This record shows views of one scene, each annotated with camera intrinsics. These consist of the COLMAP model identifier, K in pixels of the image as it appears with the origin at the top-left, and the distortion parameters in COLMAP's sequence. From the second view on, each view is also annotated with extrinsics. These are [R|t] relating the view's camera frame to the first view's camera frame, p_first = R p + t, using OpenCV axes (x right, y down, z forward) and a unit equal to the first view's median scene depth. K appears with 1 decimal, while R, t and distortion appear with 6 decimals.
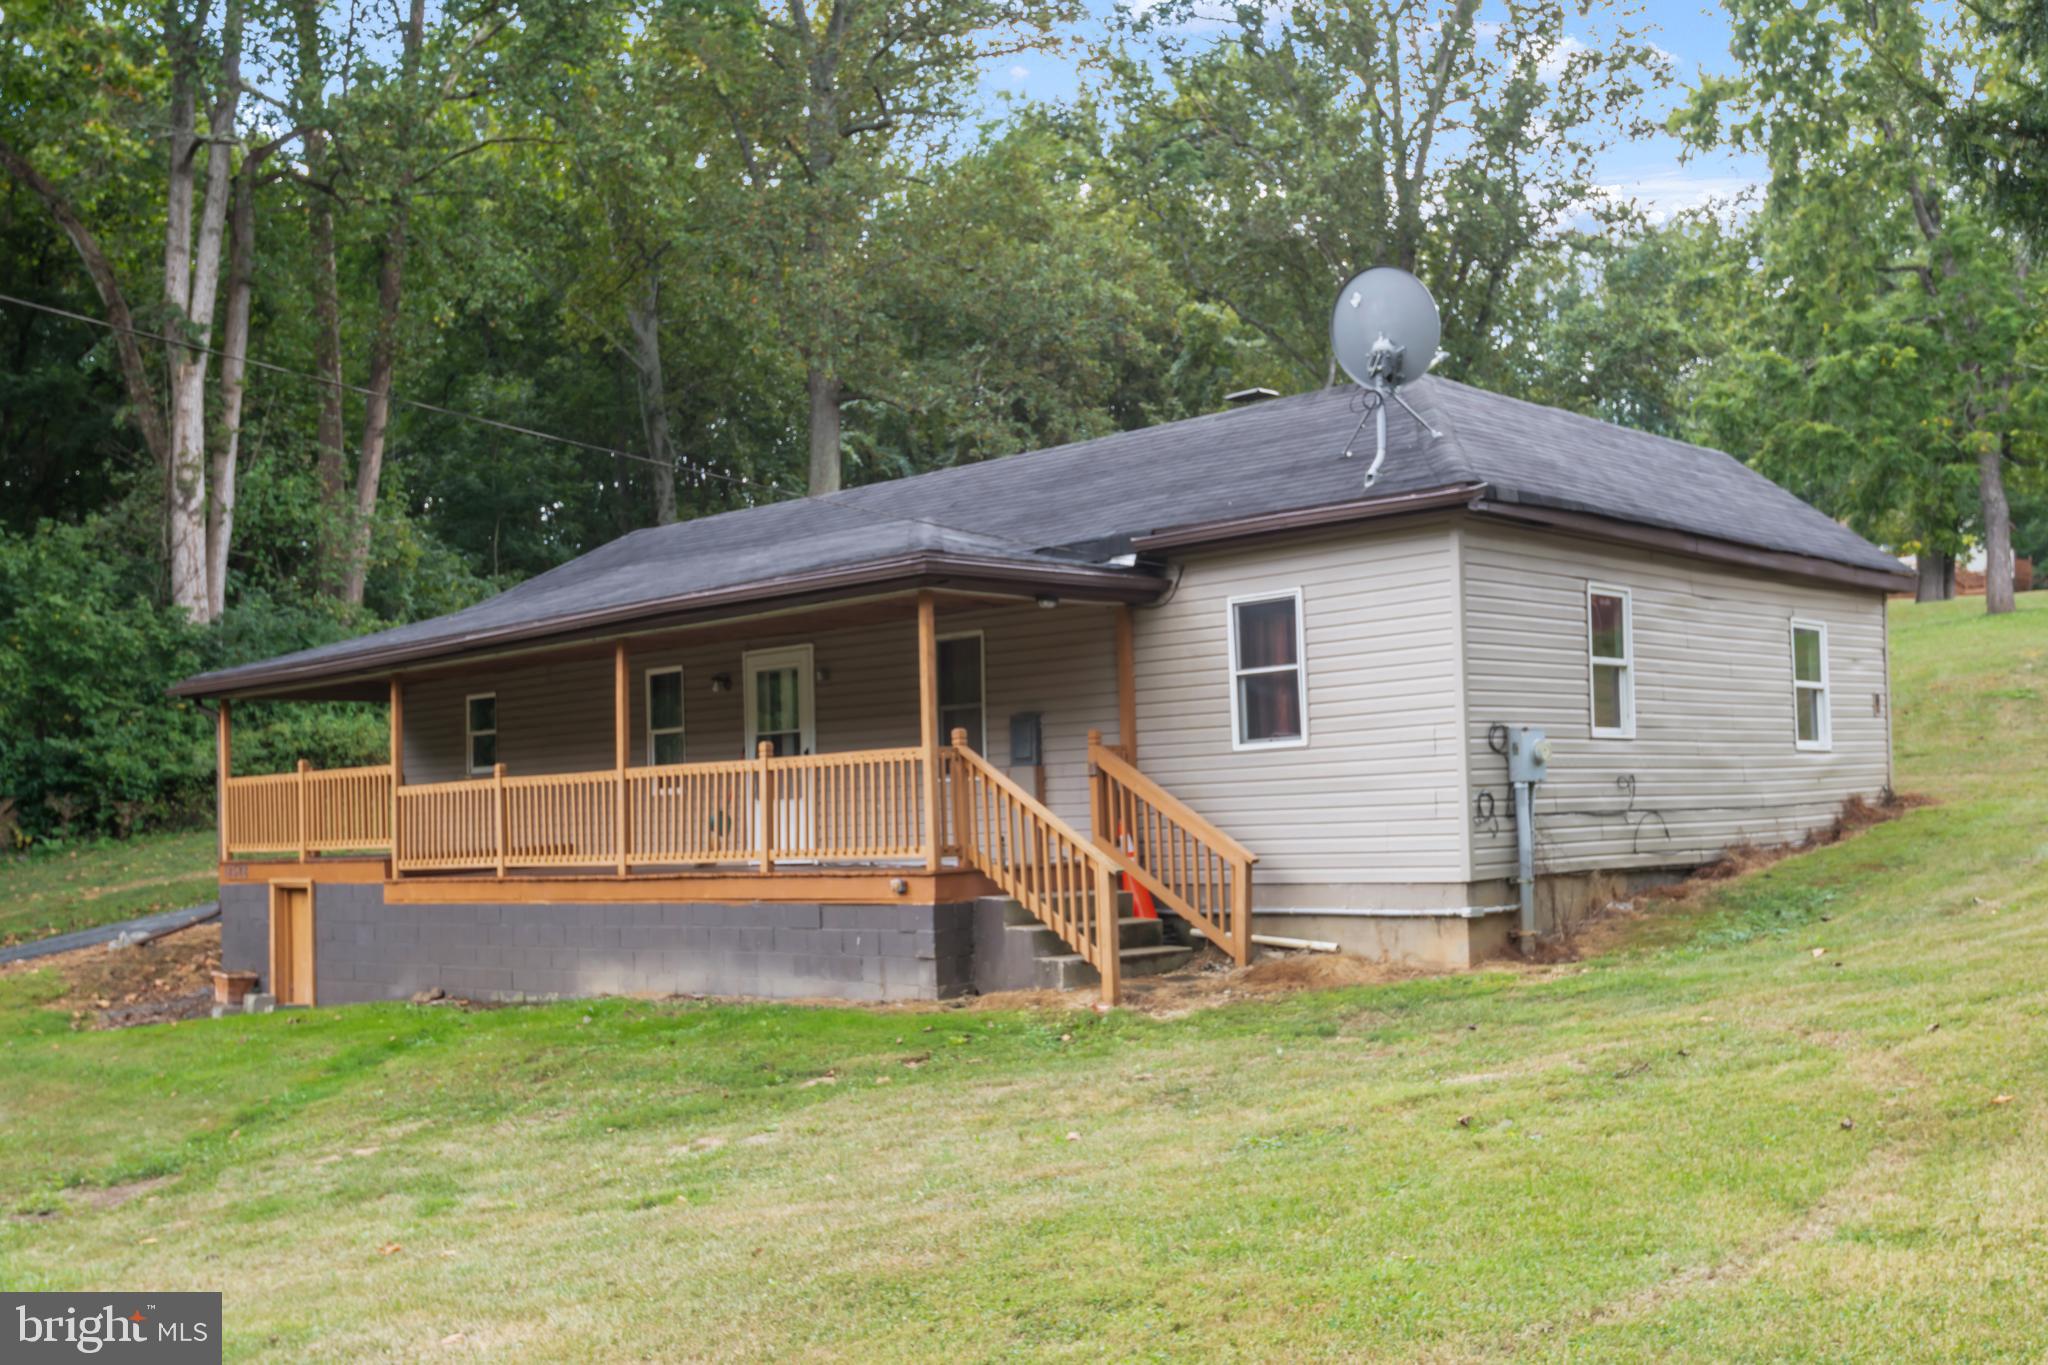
lens RADIAL K [[1978.0, 0, 1024.0], [0, 1978.0, 682.5], [0, 0, 1]] dist [0.029124, 0.010166]
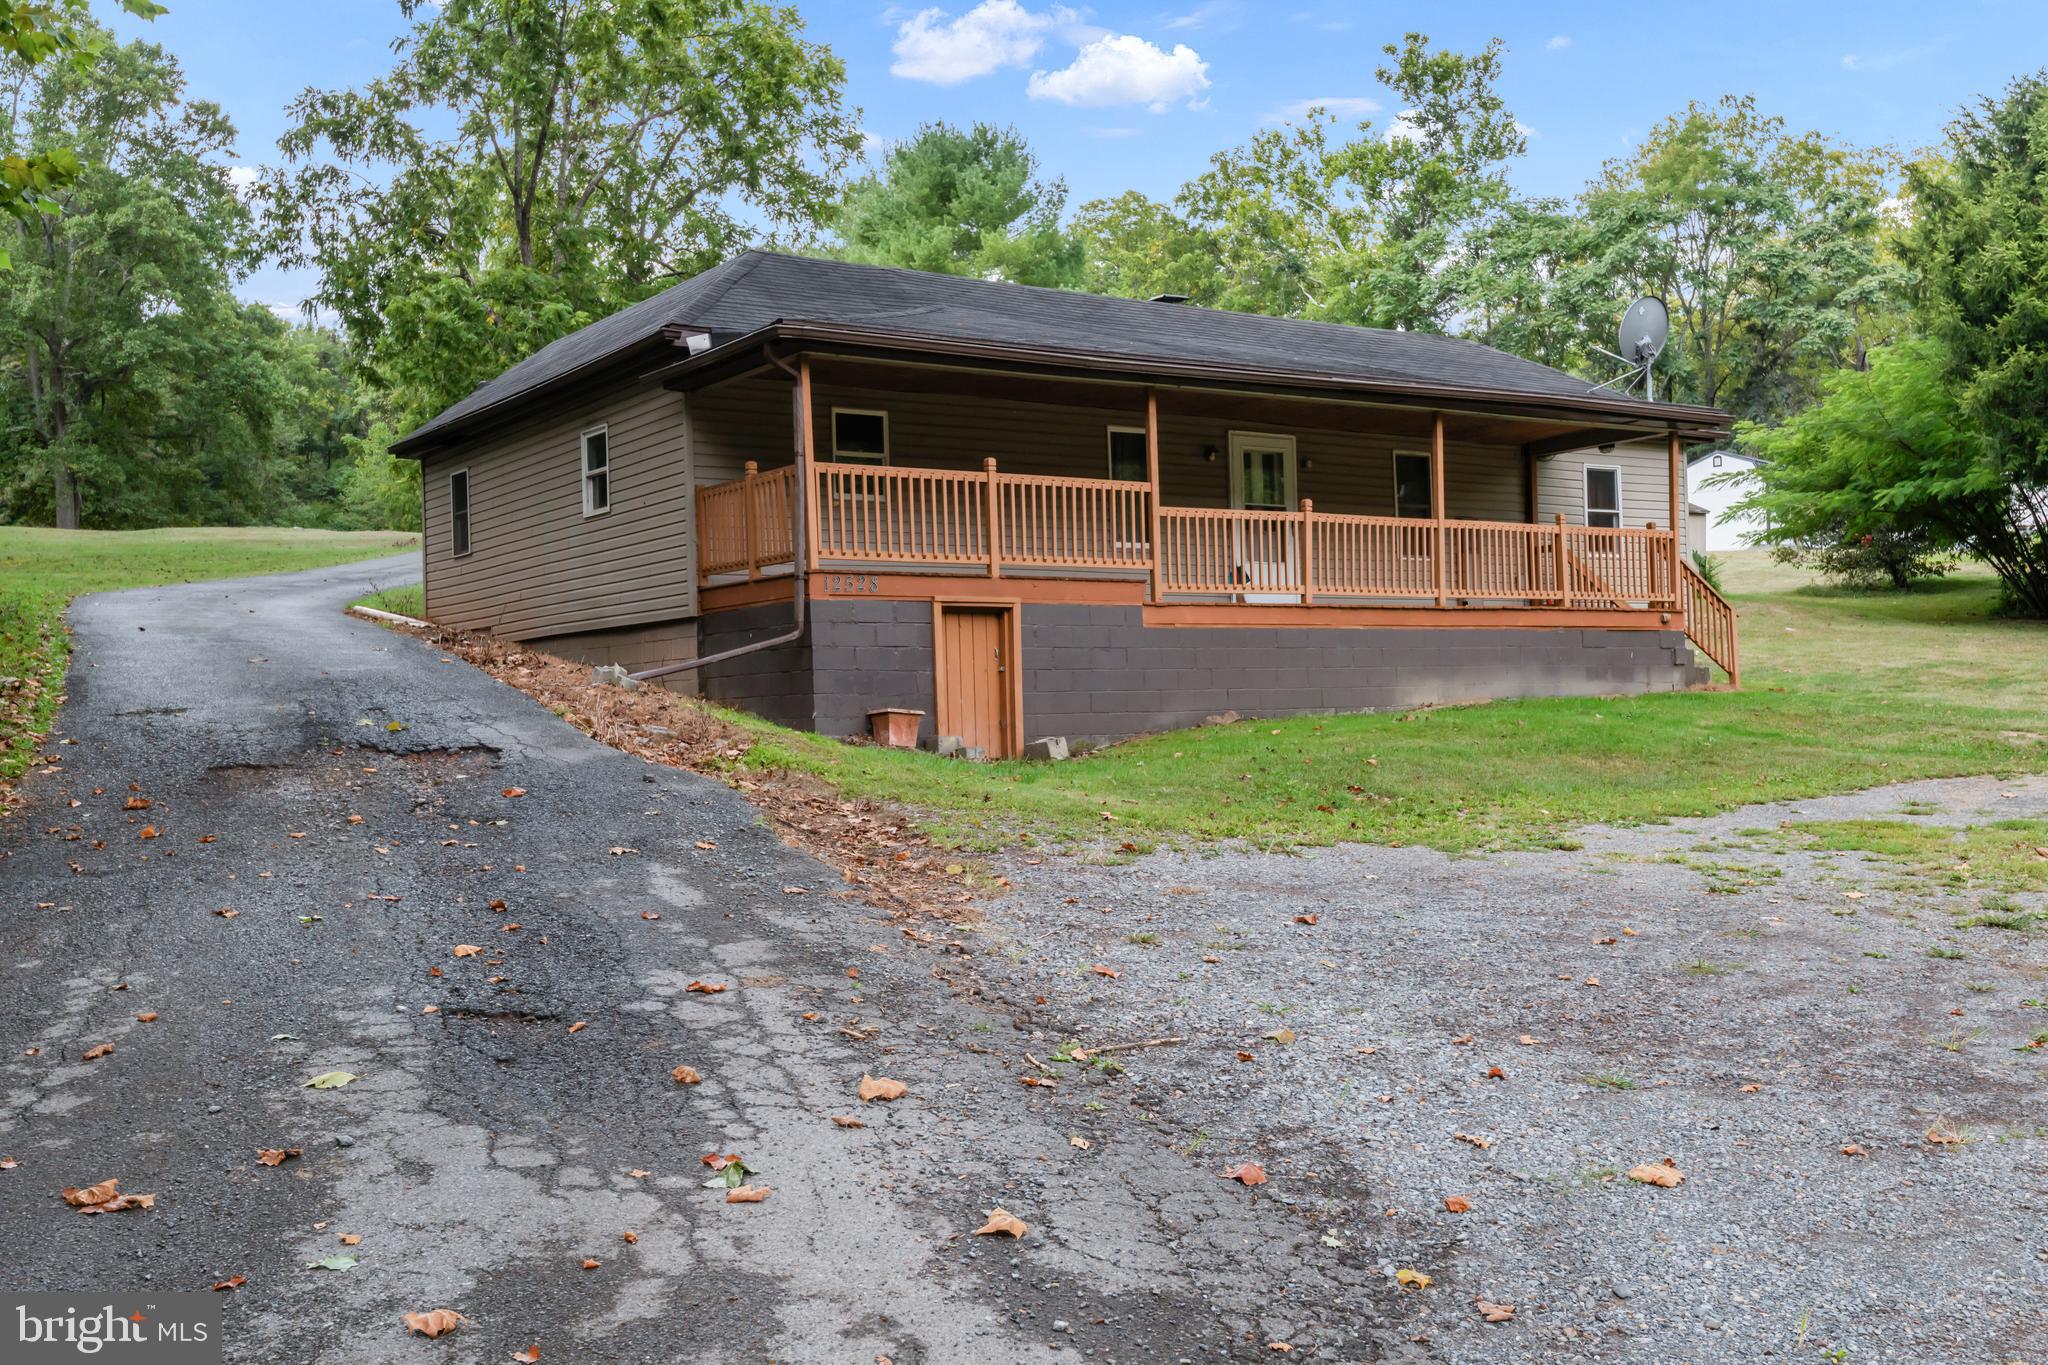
lens RADIAL K [[1978.0, 0, 1024.0], [0, 1978.0, 682.5], [0, 0, 1]] dist [0.029124, 0.010166]
pose [[0.227037, 0.049363, 0.972634, -1.436526], [-0.050130, 0.997983, -0.038948, 0.203445], [-0.972595, -0.039915, 0.229054, 0.964725]]
